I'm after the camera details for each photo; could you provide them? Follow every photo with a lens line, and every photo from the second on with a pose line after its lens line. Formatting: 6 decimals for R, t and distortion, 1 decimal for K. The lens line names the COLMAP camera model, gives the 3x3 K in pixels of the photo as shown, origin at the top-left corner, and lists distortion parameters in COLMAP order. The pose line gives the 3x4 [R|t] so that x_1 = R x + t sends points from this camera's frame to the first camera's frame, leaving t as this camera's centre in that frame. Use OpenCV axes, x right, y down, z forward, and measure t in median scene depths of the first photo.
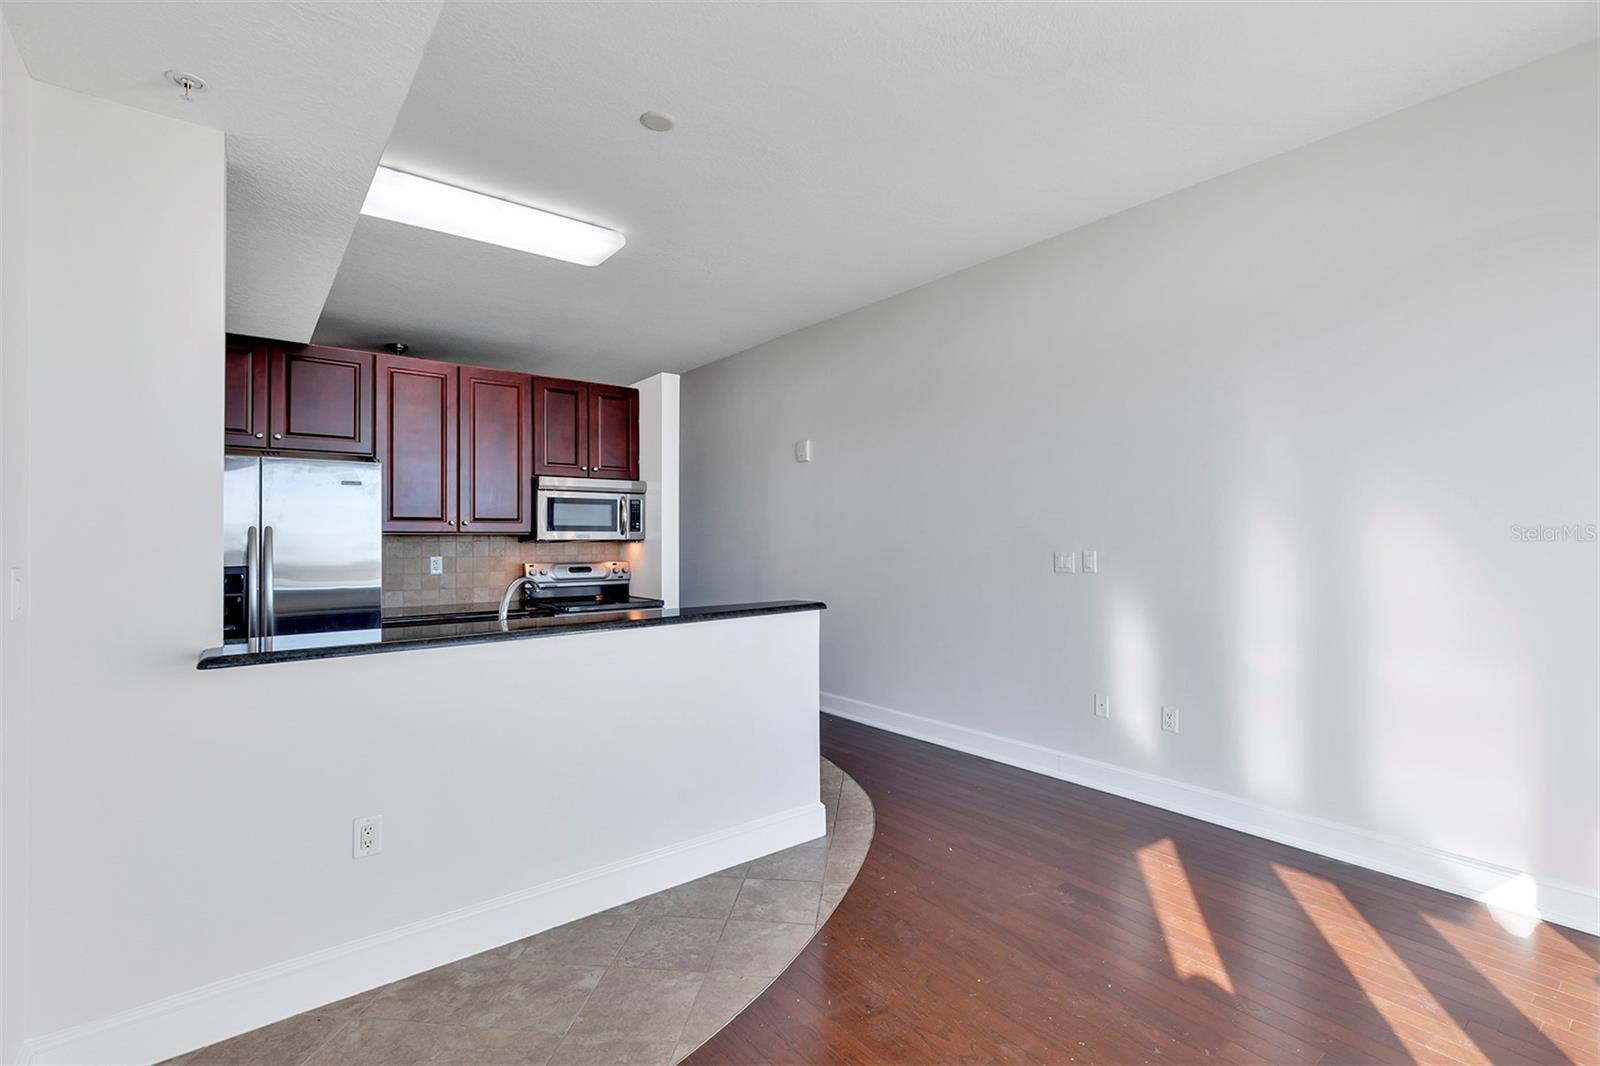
lens RADIAL K [[724.8, 0, 790.1], [0, 724.8, 535.8], [0, 0, 1]] dist [0.005832, 0.000127]
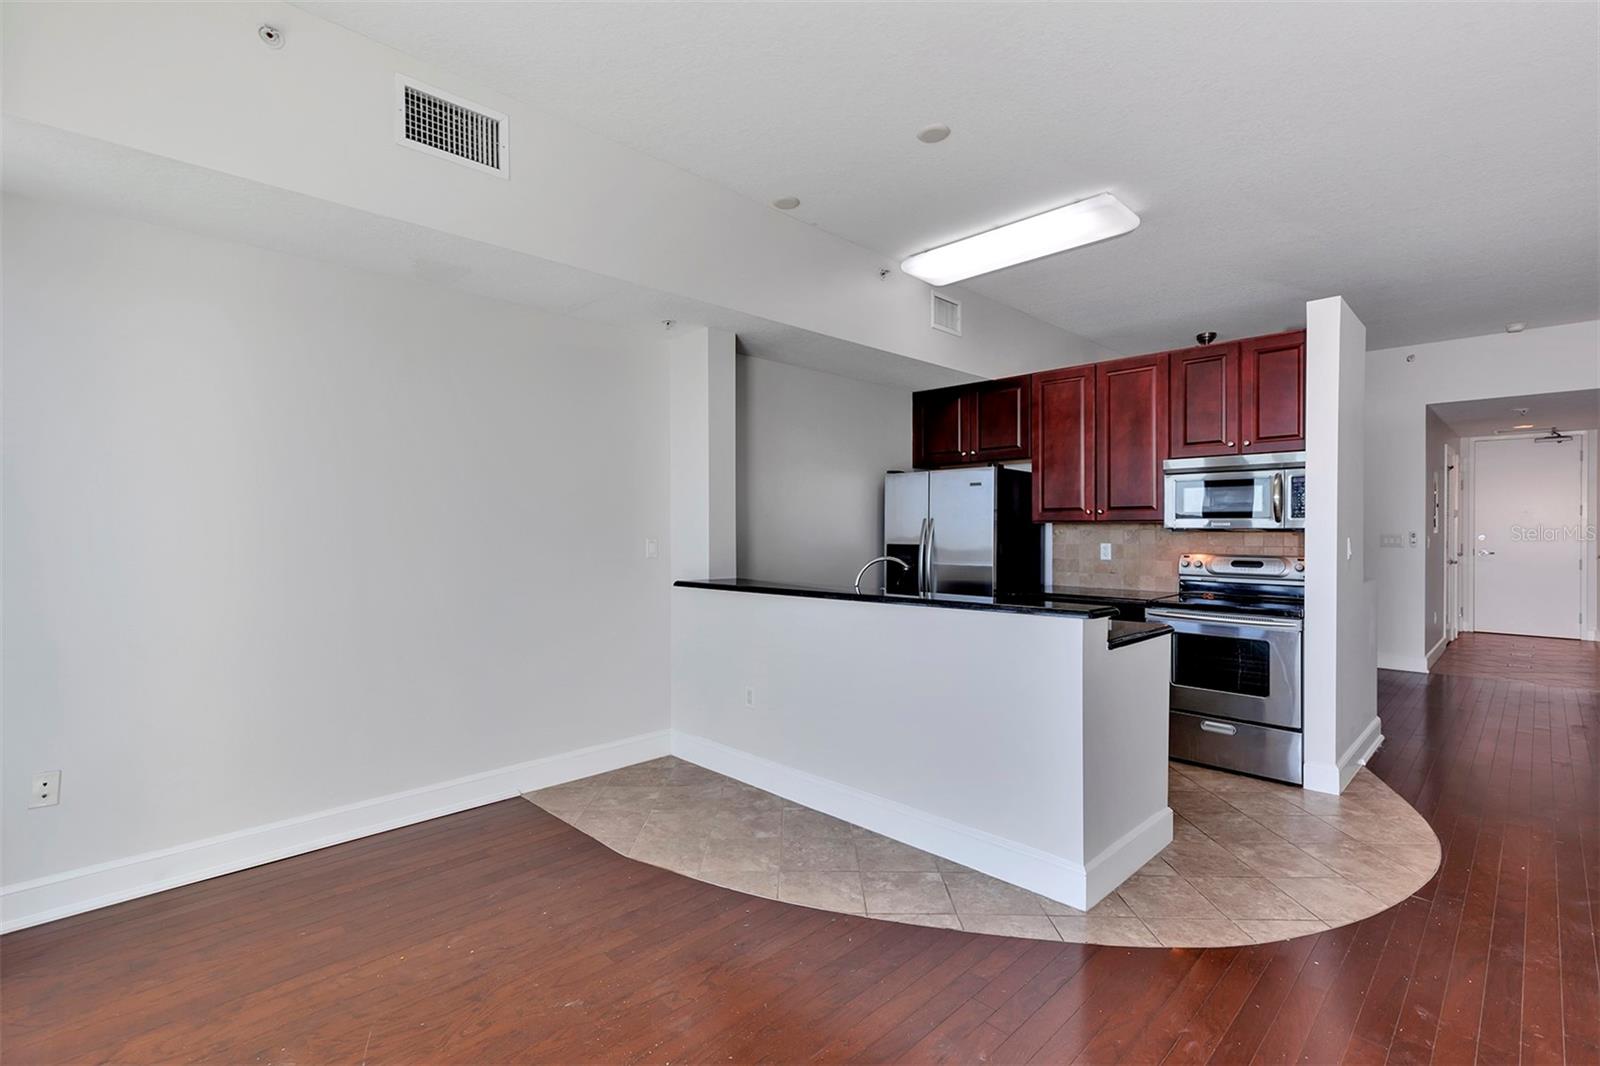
lens RADIAL K [[724.8, 0, 790.1], [0, 724.8, 535.8], [0, 0, 1]] dist [0.005832, 0.000127]
pose [[0.116761, 0.014050, -0.993061, 0.549747], [0.002690, 0.999892, 0.014463, 0.000670], [0.993156, -0.004360, 0.116710, 0.425816]]
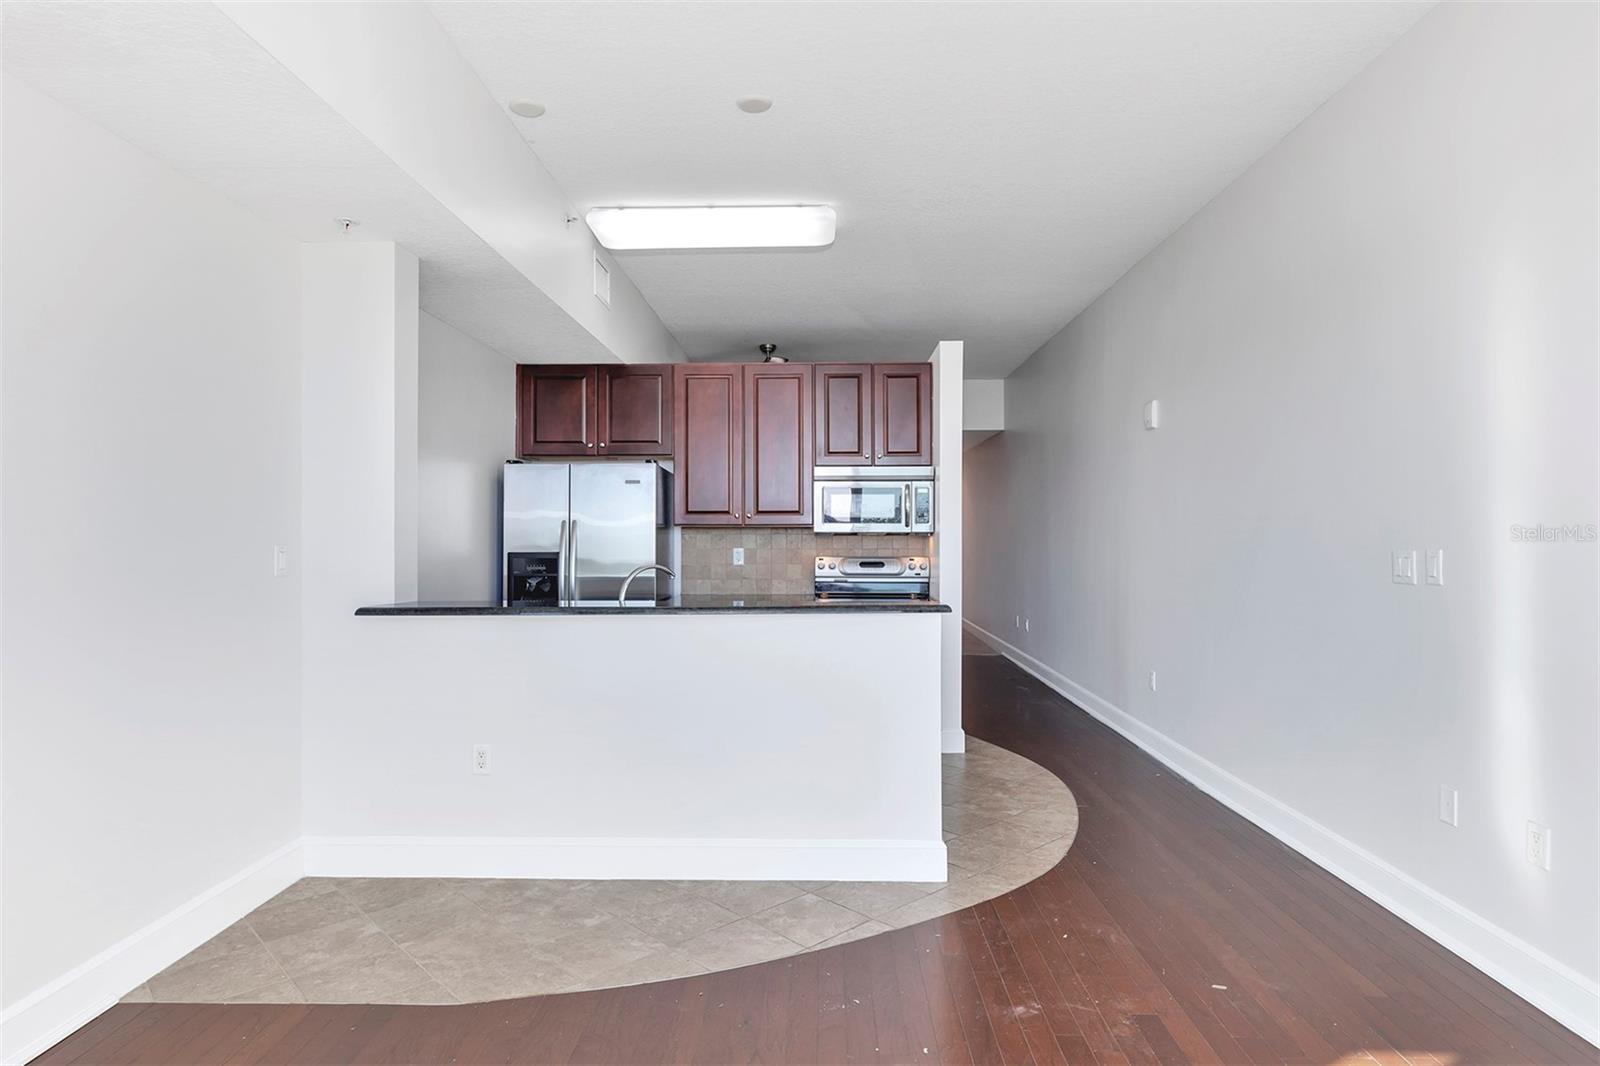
lens RADIAL K [[878.8, 0, 790.1], [0, 878.8, 534.4], [0, 0, 1]] dist [0.001759, 0.000195]
pose [[0.770618, 0.002008, -0.637294, 0.395327], [-0.000155, 0.999996, 0.002962, 0.005280], [0.637297, -0.002184, 0.770615, 0.071576]]
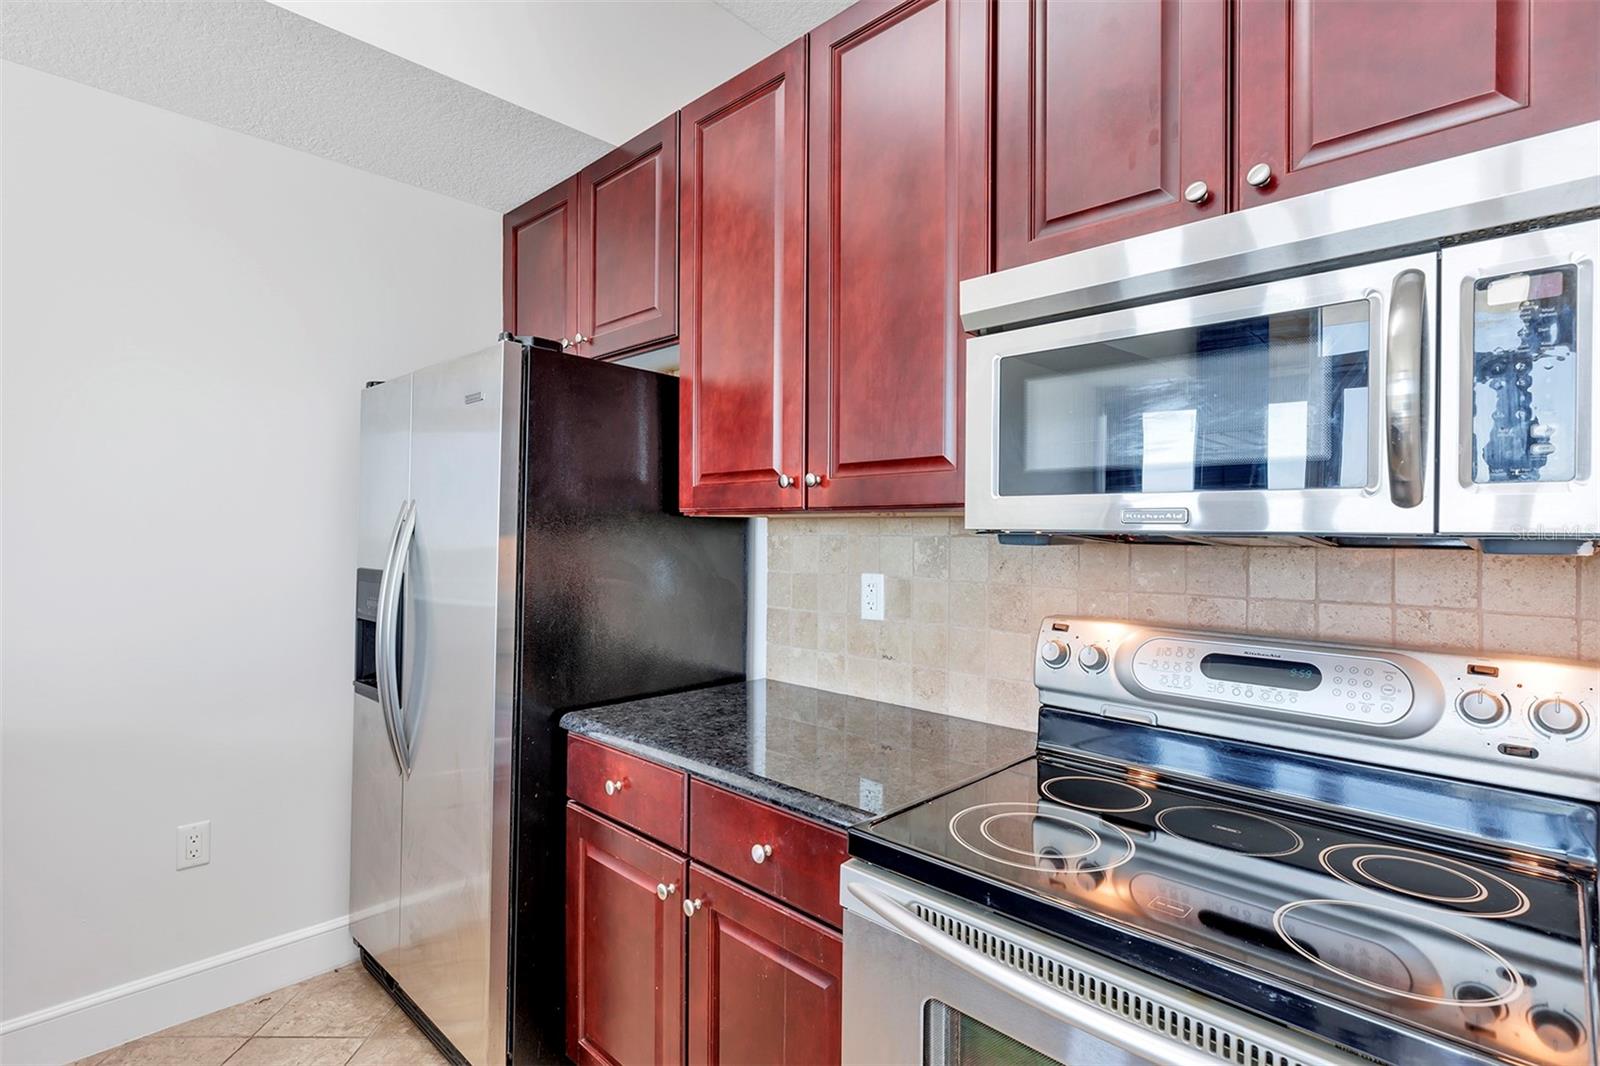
lens RADIAL K [[776.4, 0, 801.5], [0, 776.4, 527.7], [0, 0, 1]] dist [0.000289, -0.000029]
pose [[0.156387, -0.003037, -0.987691, -0.088019], [-0.008070, 0.999958, -0.004352, 0.006639], [0.987663, 0.008651, 0.156356, 0.934770]]
